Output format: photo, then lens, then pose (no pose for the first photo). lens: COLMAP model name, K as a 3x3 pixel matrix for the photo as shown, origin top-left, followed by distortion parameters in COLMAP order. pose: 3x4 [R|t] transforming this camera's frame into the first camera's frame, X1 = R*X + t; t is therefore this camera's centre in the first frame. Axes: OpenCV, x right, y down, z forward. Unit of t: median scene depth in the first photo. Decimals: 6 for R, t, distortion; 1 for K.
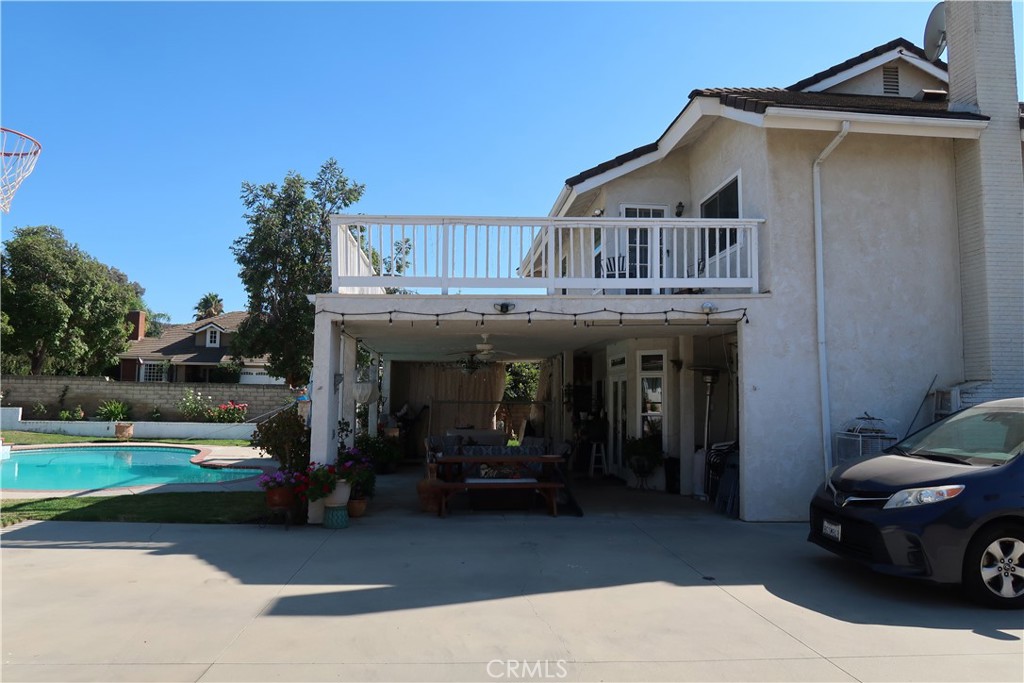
lens RADIAL K [[702.2, 0, 512.0], [0, 702.2, 341.5], [0, 0, 1]] dist [-0.002068, -0.003552]
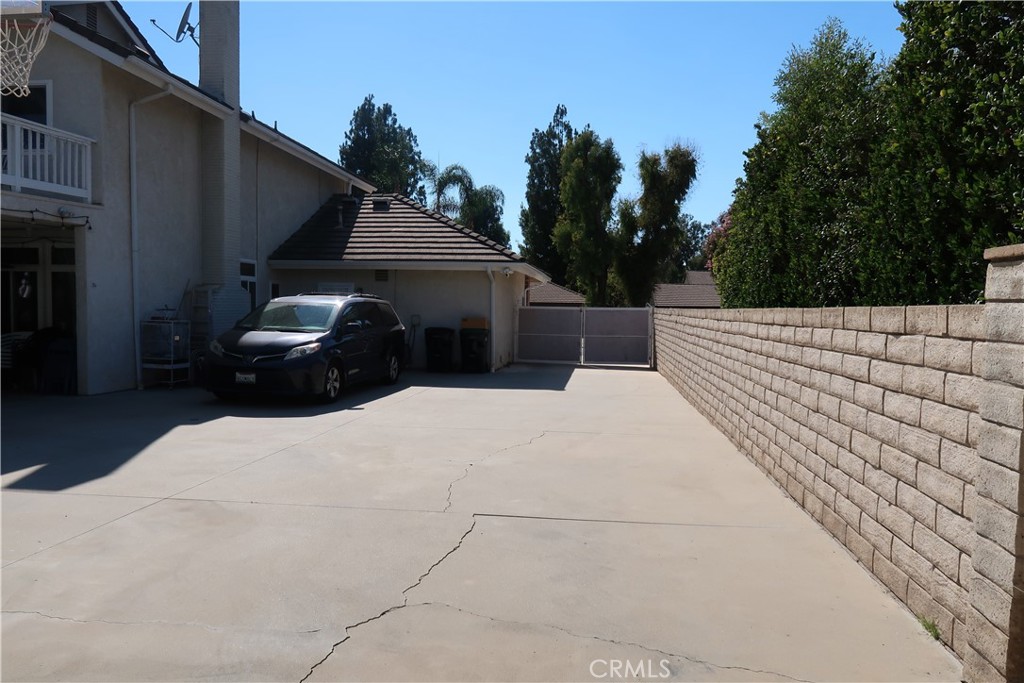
lens RADIAL K [[702.2, 0, 512.0], [0, 702.2, 341.5], [0, 0, 1]] dist [-0.002068, -0.003552]
pose [[0.230455, -0.049536, 0.971821, -0.647652], [-0.100812, 0.992114, 0.074476, 0.001073], [-0.967847, -0.115135, 0.223644, 0.033245]]
